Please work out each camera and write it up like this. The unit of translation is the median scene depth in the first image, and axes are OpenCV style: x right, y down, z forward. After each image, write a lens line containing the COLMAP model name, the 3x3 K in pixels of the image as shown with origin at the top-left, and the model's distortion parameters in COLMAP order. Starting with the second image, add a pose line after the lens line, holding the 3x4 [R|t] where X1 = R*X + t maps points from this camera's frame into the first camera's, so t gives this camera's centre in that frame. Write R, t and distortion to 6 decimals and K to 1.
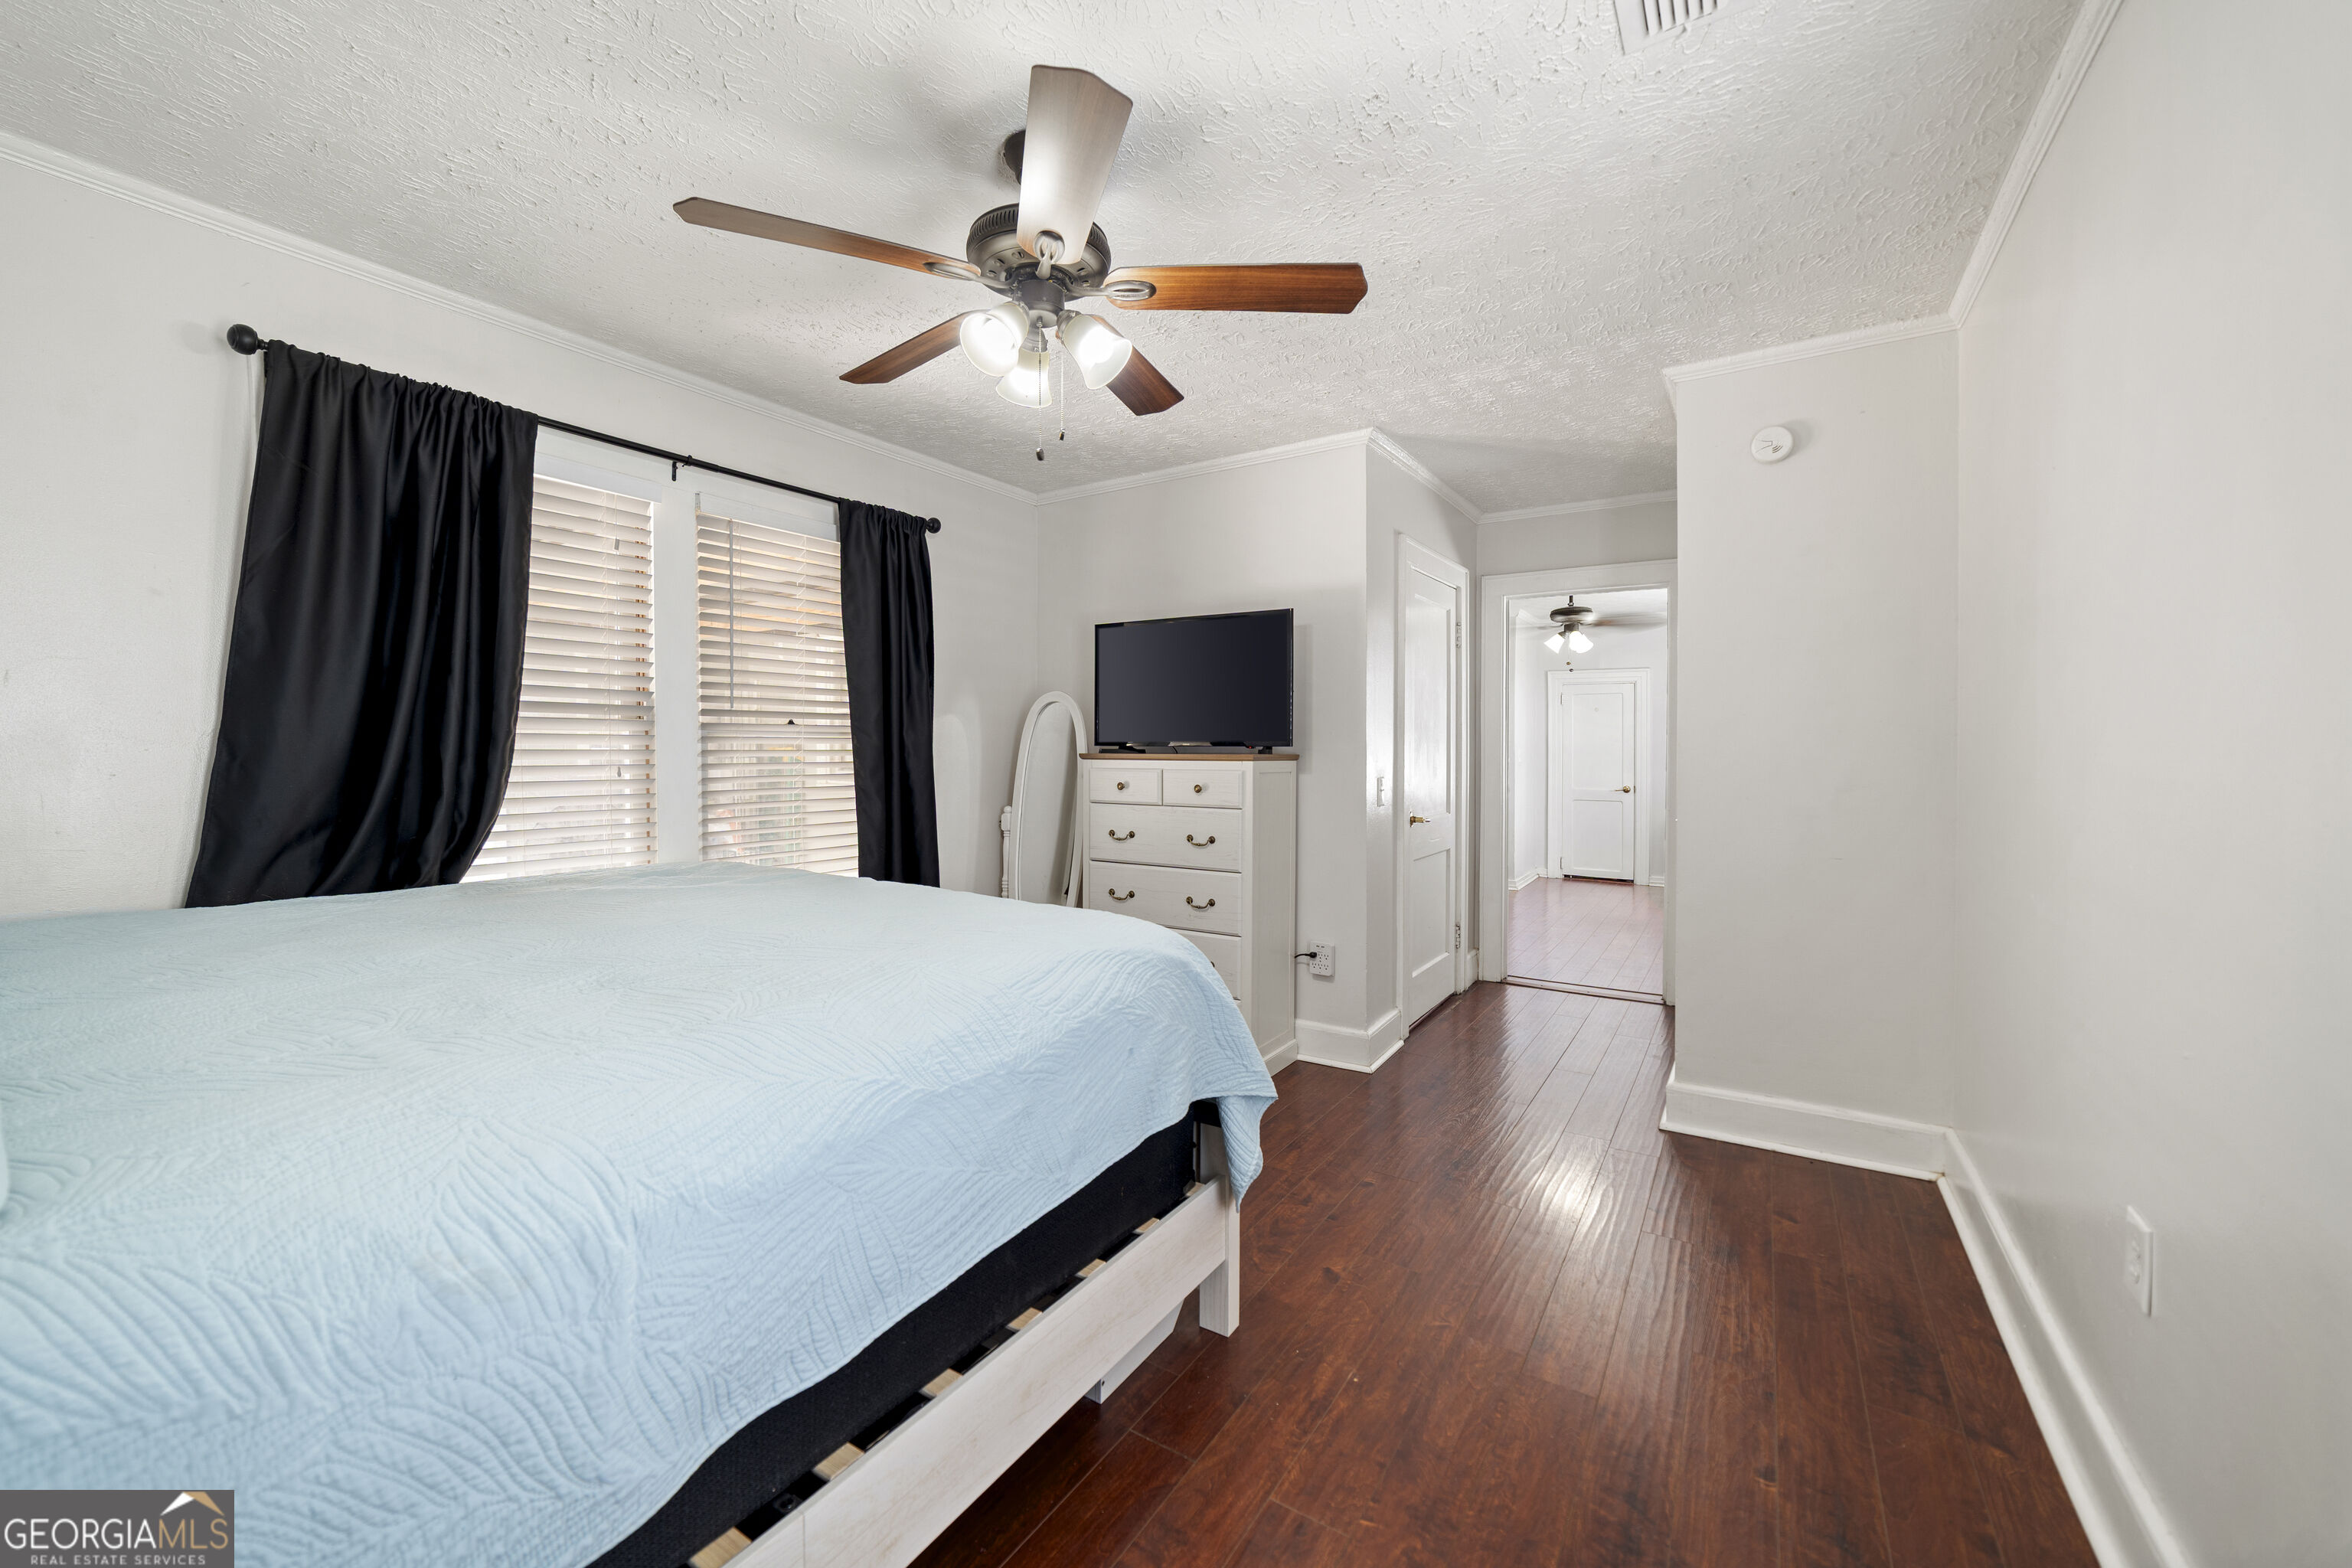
lens RADIAL K [[924.5, 0, 1170.1], [0, 924.5, 733.0], [0, 0, 1]] dist [-0.017754, 0.006821]
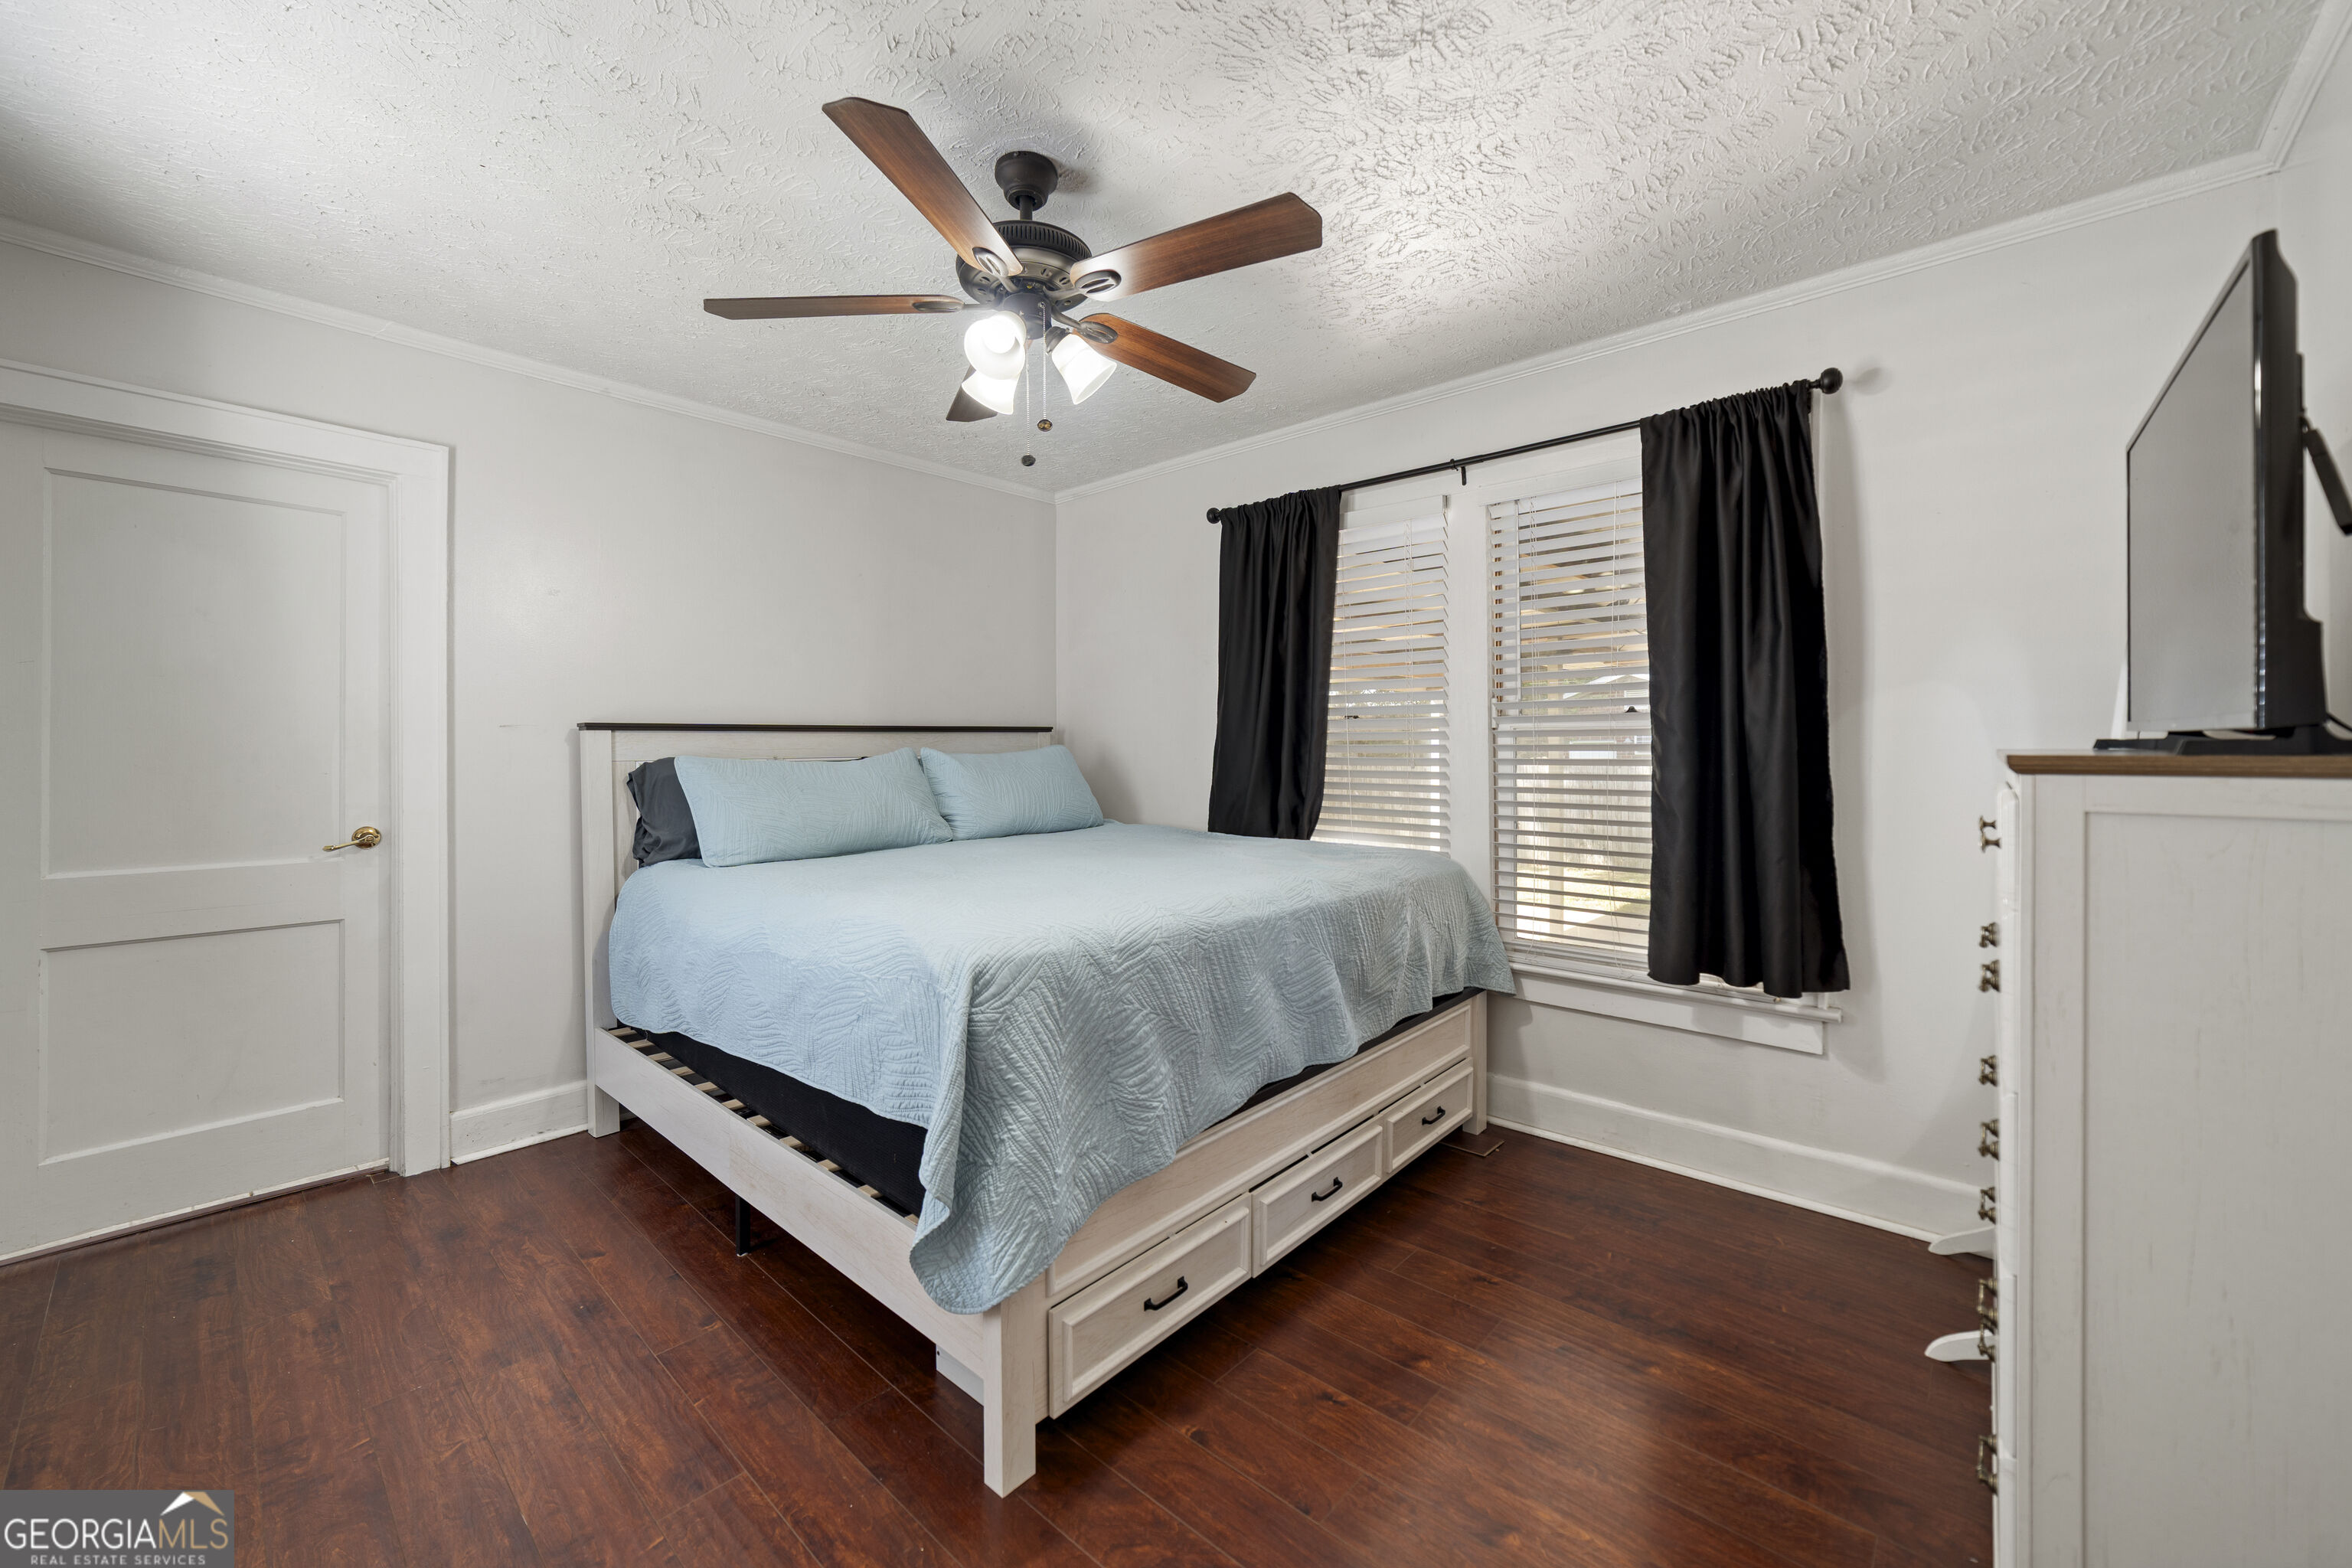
lens RADIAL K [[924.5, 0, 1170.1], [0, 924.5, 733.0], [0, 0, 1]] dist [-0.017754, 0.006821]
pose [[-0.171118, -0.014374, -0.985146, 0.740676], [0.019000, 0.999660, -0.017886, 0.022549], [0.985067, -0.021778, -0.170787, 1.170793]]
